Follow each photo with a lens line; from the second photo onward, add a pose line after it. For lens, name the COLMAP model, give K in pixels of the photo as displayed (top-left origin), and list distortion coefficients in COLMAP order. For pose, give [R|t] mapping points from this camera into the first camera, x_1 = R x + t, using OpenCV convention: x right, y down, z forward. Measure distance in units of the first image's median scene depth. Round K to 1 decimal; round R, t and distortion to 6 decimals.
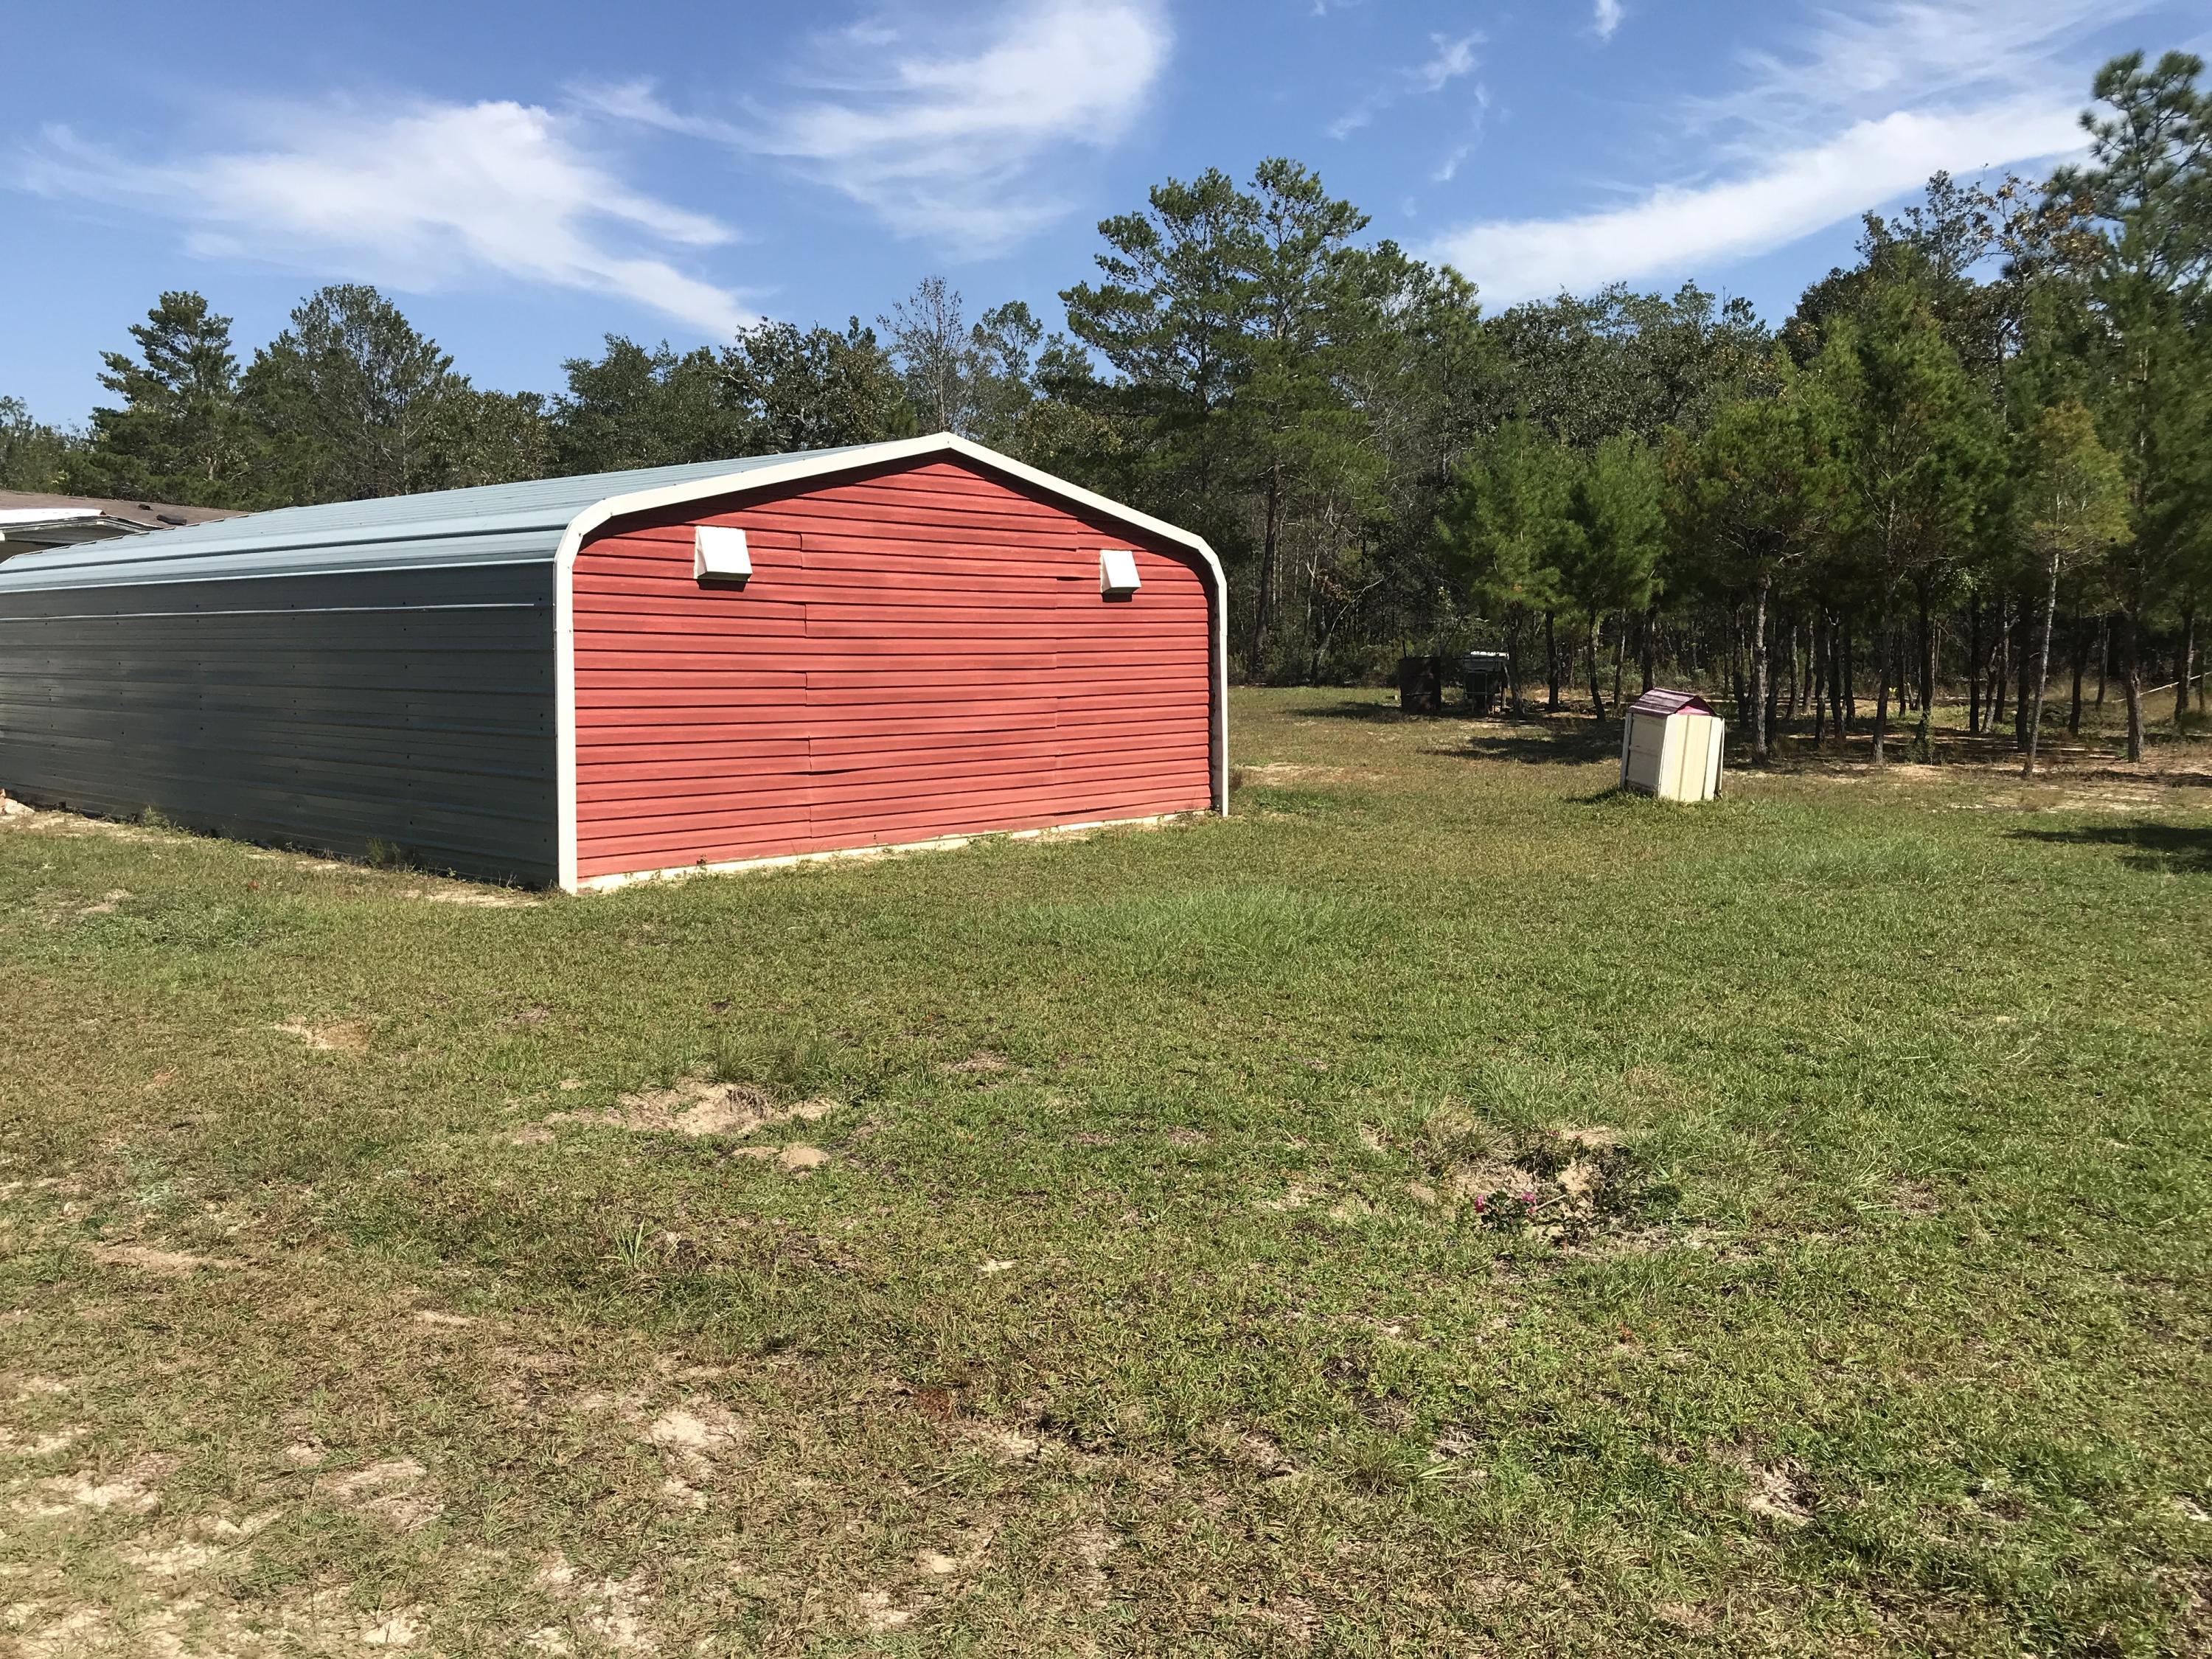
lens RADIAL K [[1762.0, 0, 1106.0], [0, 1762.0, 829.5], [0, 0, 1]] dist [-0.002955, -0.001532]
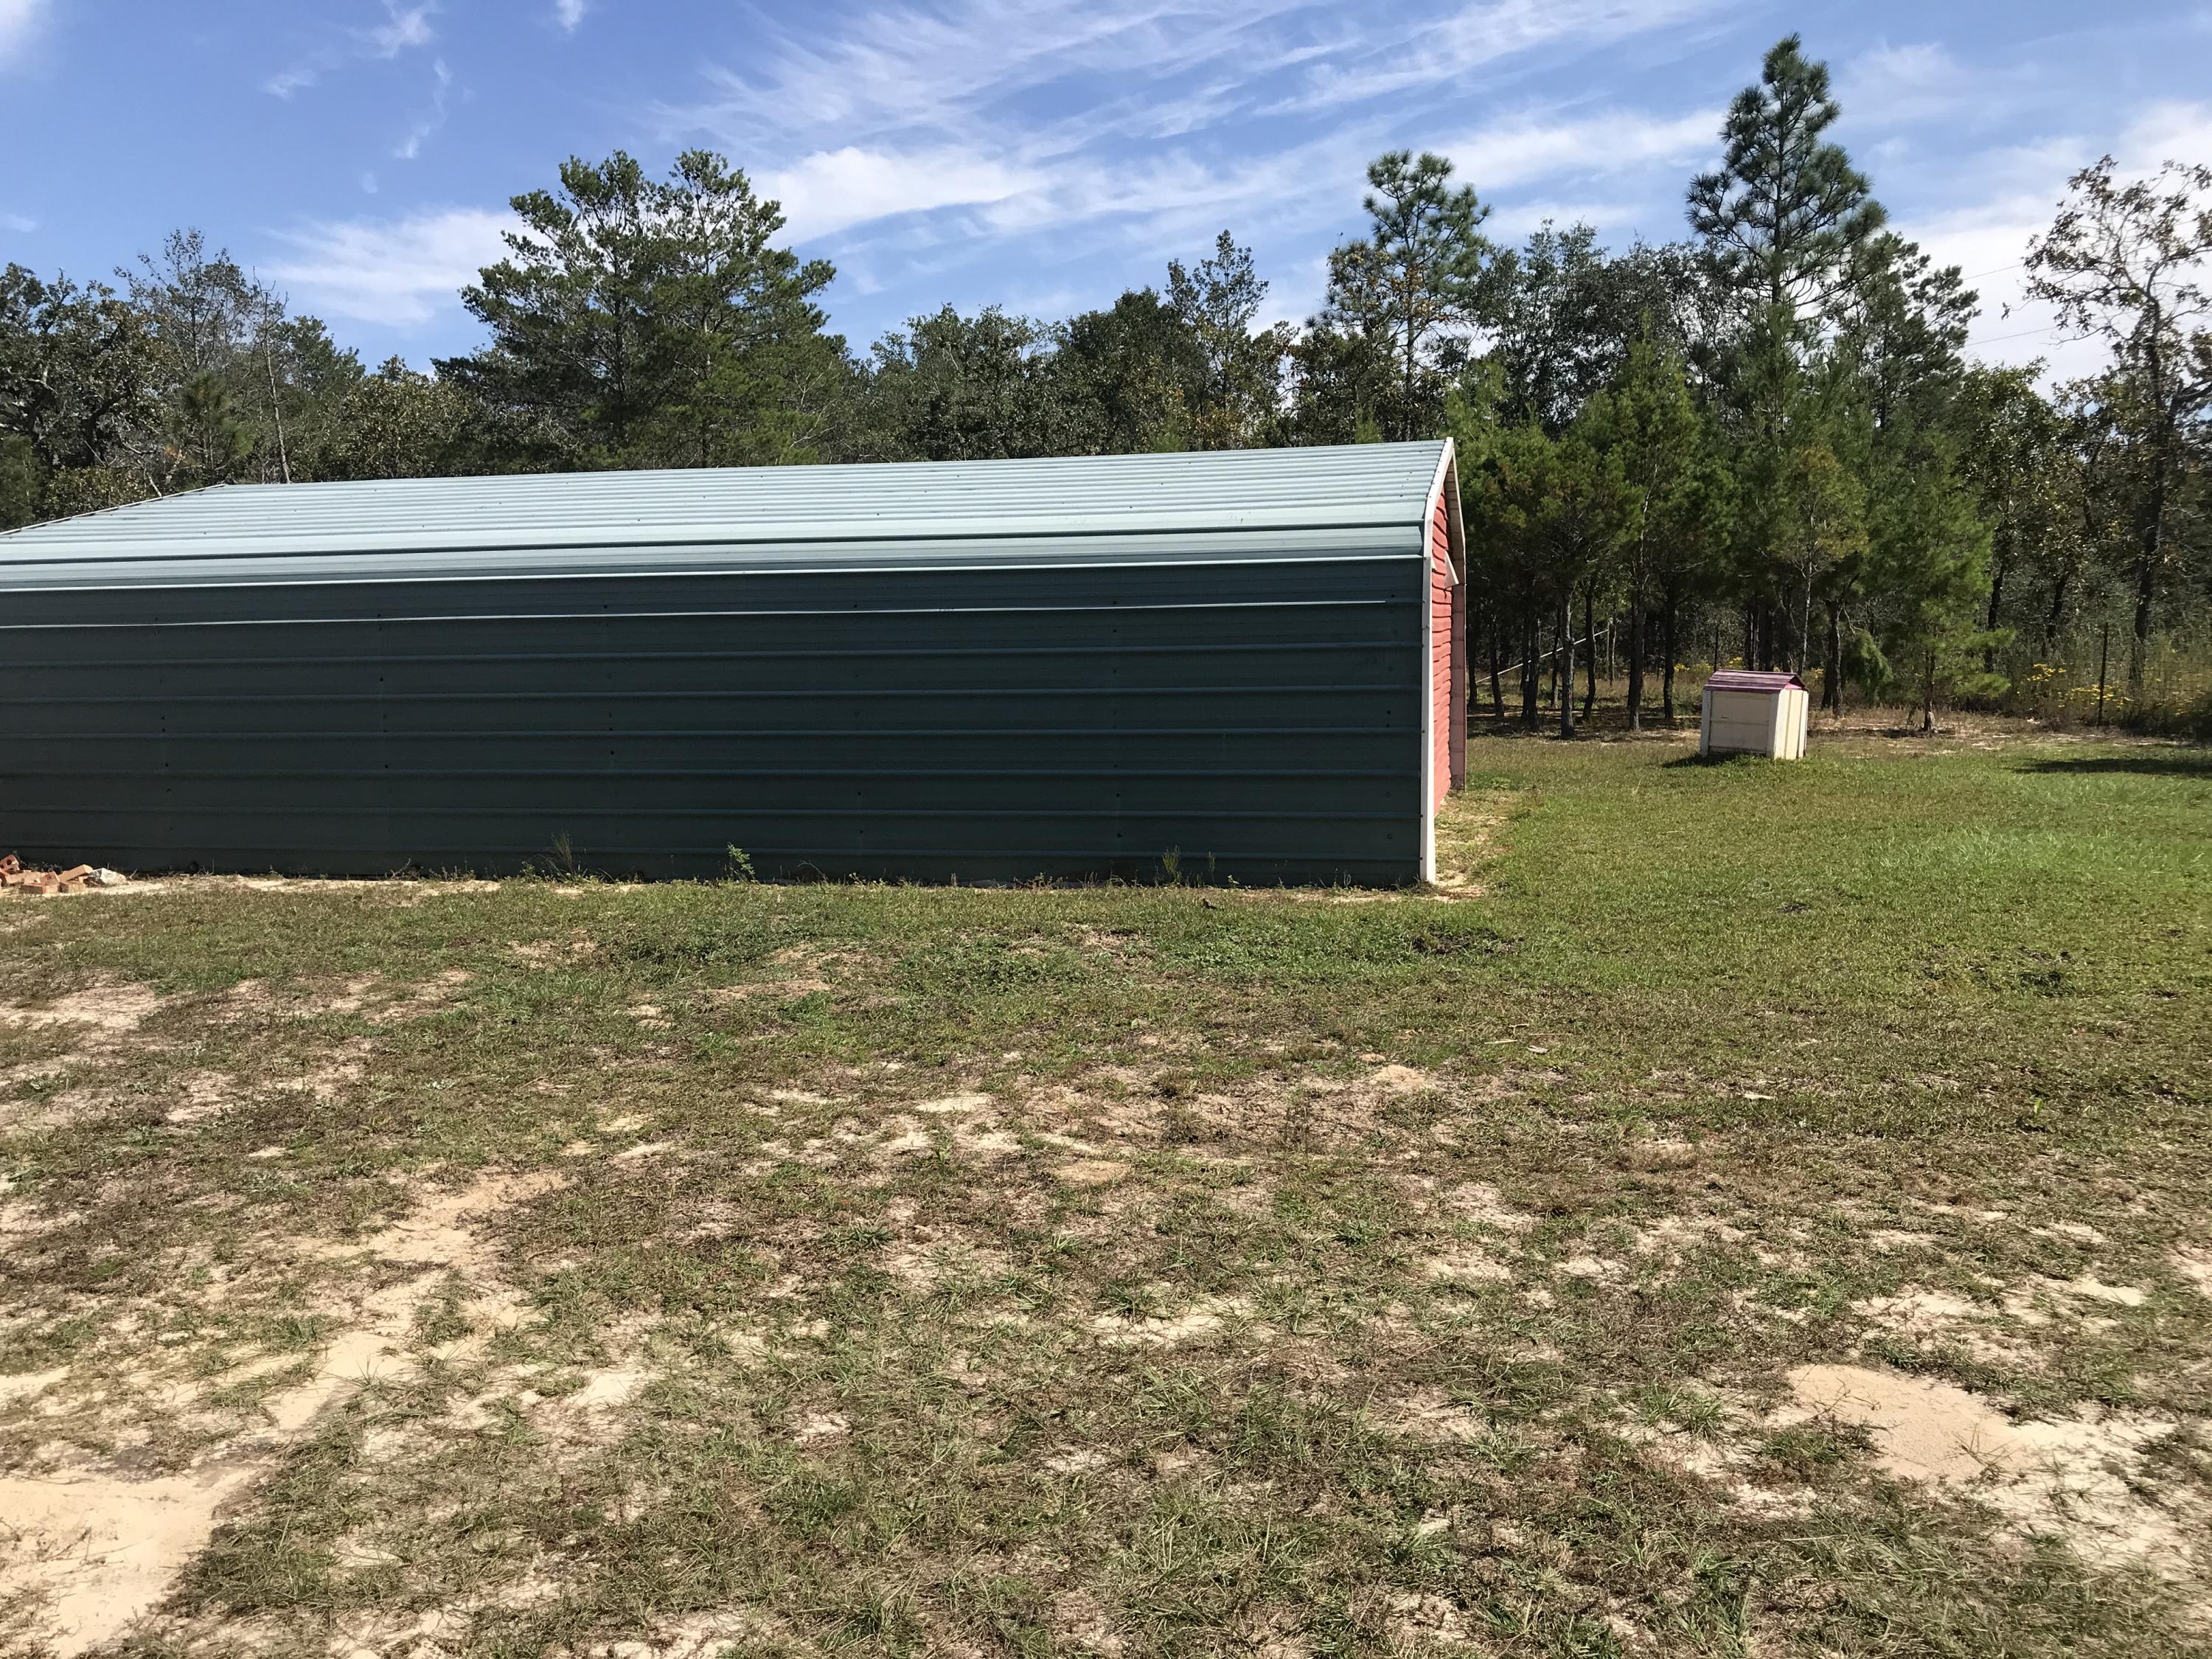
lens RADIAL K [[1784.7, 0, 1106.0], [0, 1784.7, 829.5], [0, 0, 1]] dist [0.093190, -0.123604]
pose [[0.856938, -0.068925, 0.510790, -0.236511], [0.073177, 0.997249, 0.011799, -0.005572], [-0.510199, 0.027267, 0.859624, 0.045311]]
